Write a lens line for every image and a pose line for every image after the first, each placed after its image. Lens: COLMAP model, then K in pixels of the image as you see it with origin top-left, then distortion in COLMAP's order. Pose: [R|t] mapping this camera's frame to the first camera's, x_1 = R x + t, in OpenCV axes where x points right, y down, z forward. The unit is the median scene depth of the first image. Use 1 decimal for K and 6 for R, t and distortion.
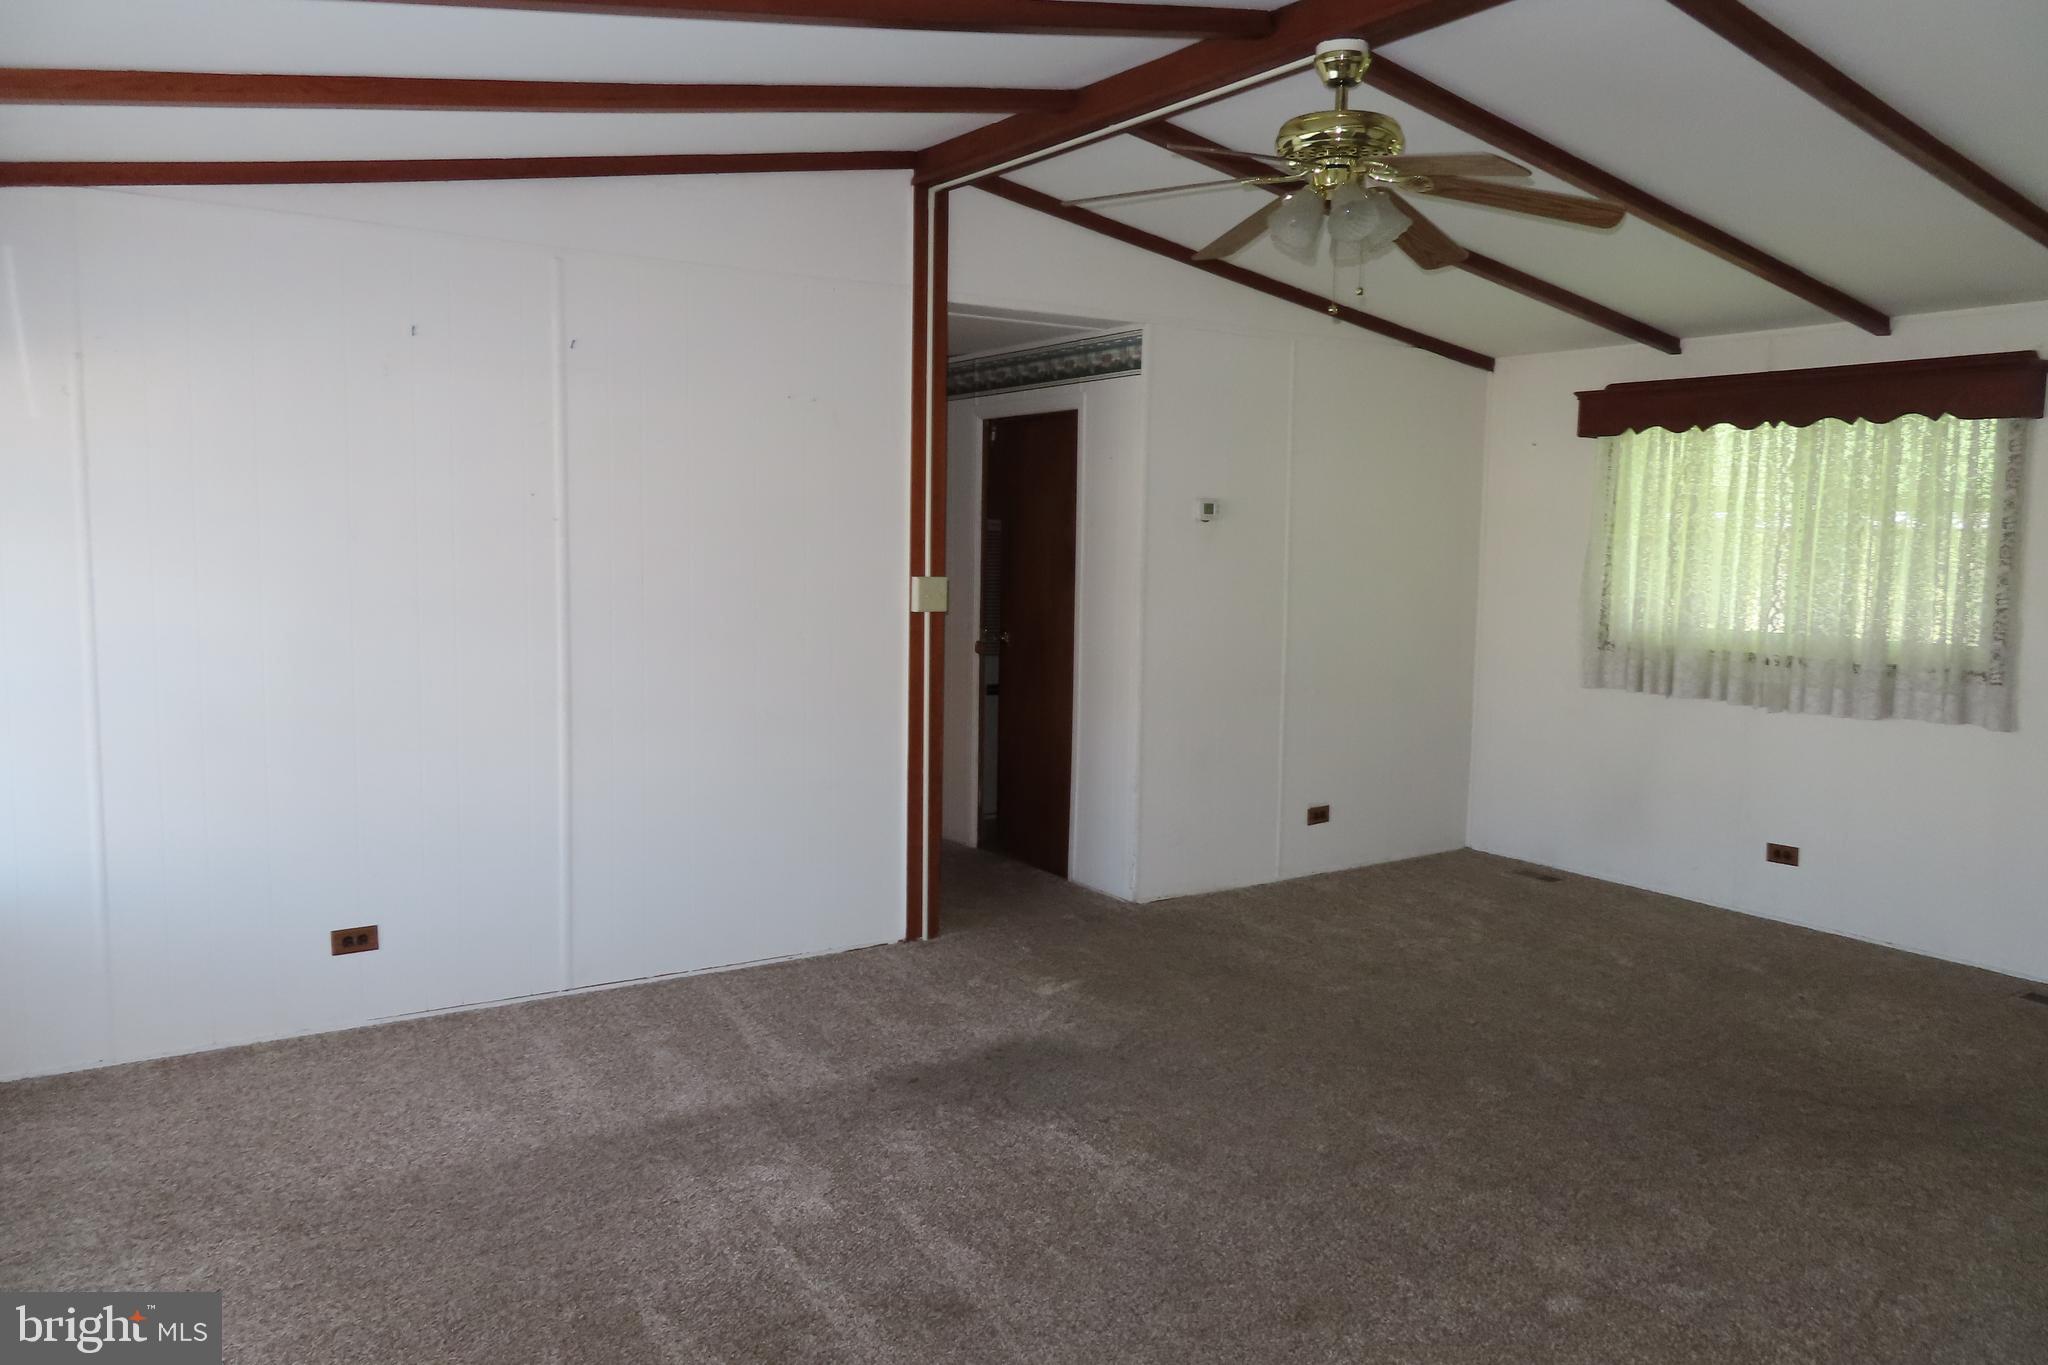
lens RADIAL K [[1455.0, 0, 1031.7], [0, 1455.0, 684.7], [0, 0, 1]] dist [-0.004157, -0.001848]
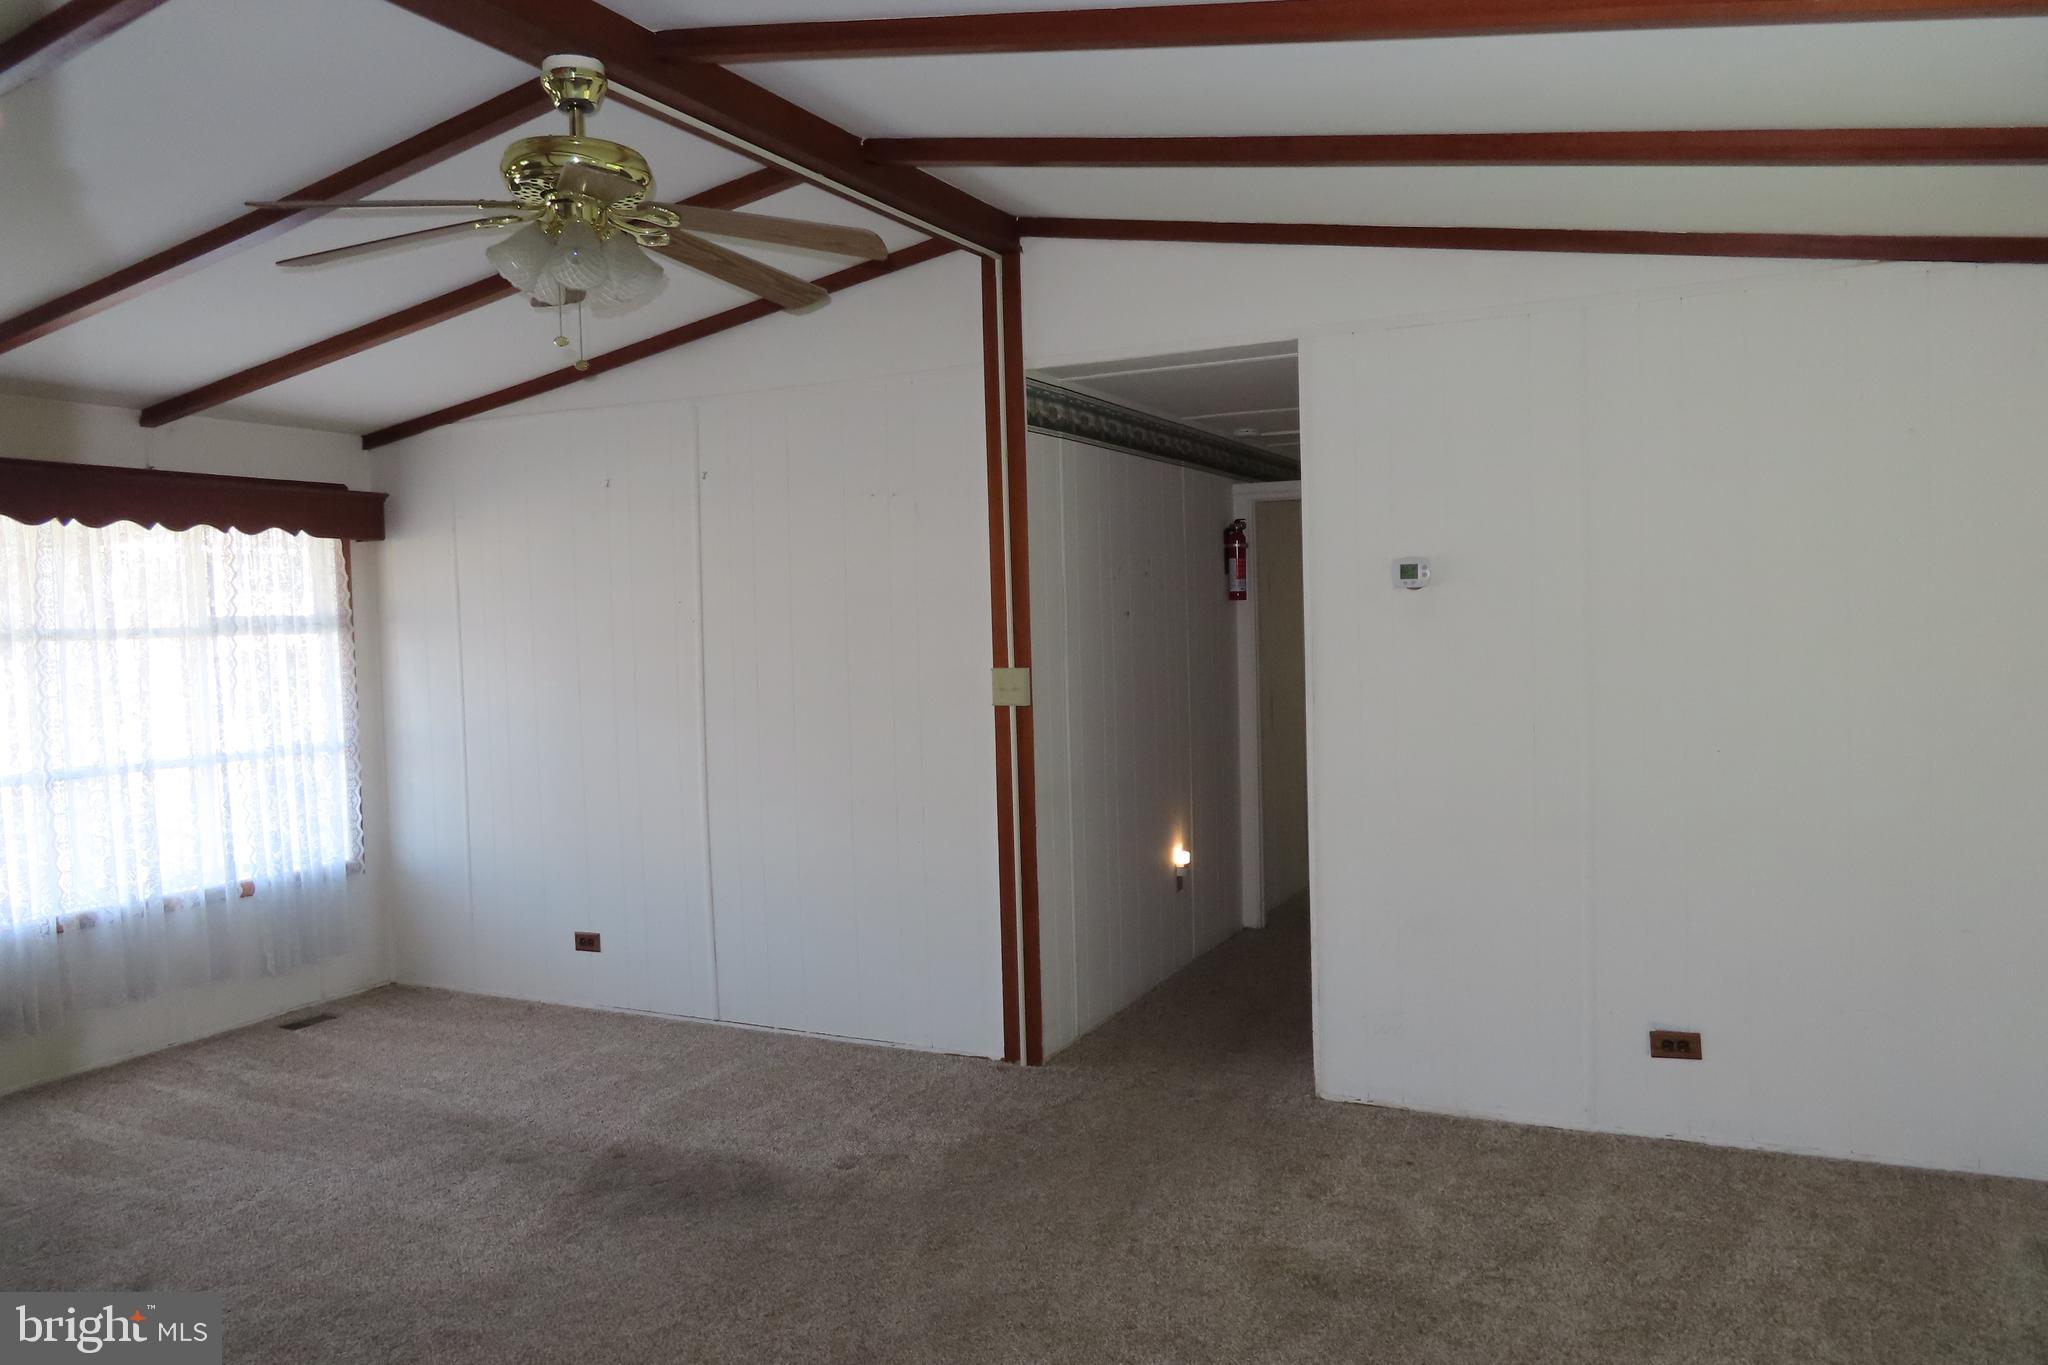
lens RADIAL K [[1455.0, 0, 1031.7], [0, 1455.0, 684.7], [0, 0, 1]] dist [-0.004157, -0.001848]
pose [[0.512155, 0.003420, -0.858886, 0.732476], [-0.061862, 0.997542, -0.032917, -0.033584], [0.856663, 0.069991, 0.511107, 0.537705]]
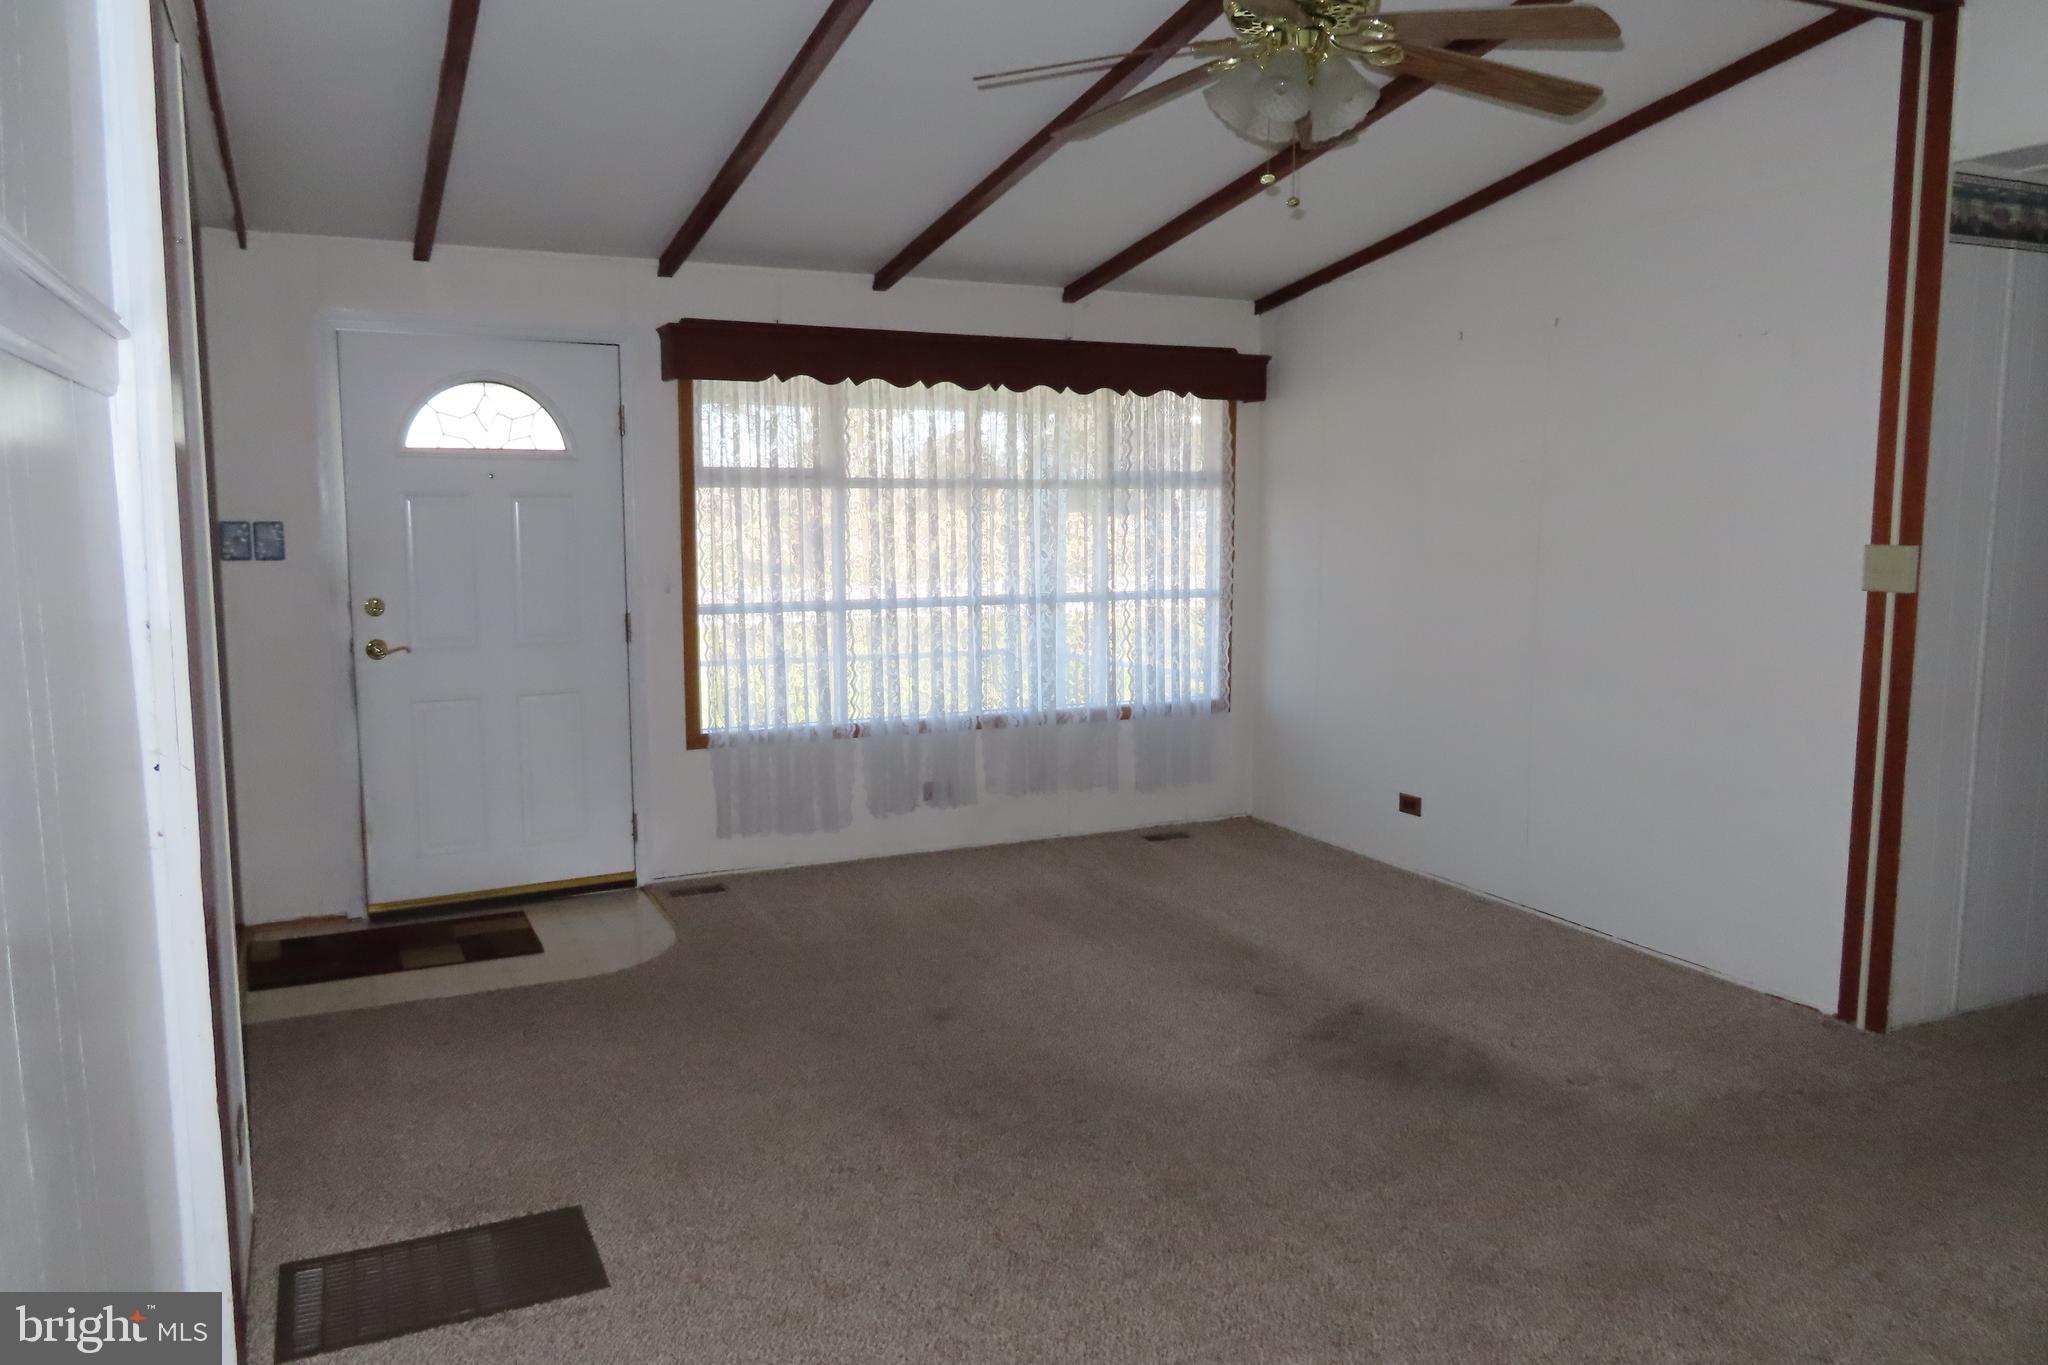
lens RADIAL K [[1455.0, 0, 1031.7], [0, 1455.0, 684.7], [0, 0, 1]] dist [-0.004157, -0.001848]
pose [[-0.130788, 0.100594, -0.986294, 0.728800], [-0.116966, 0.986326, 0.116107, -0.038354], [0.984486, 0.130548, -0.117233, 0.661148]]
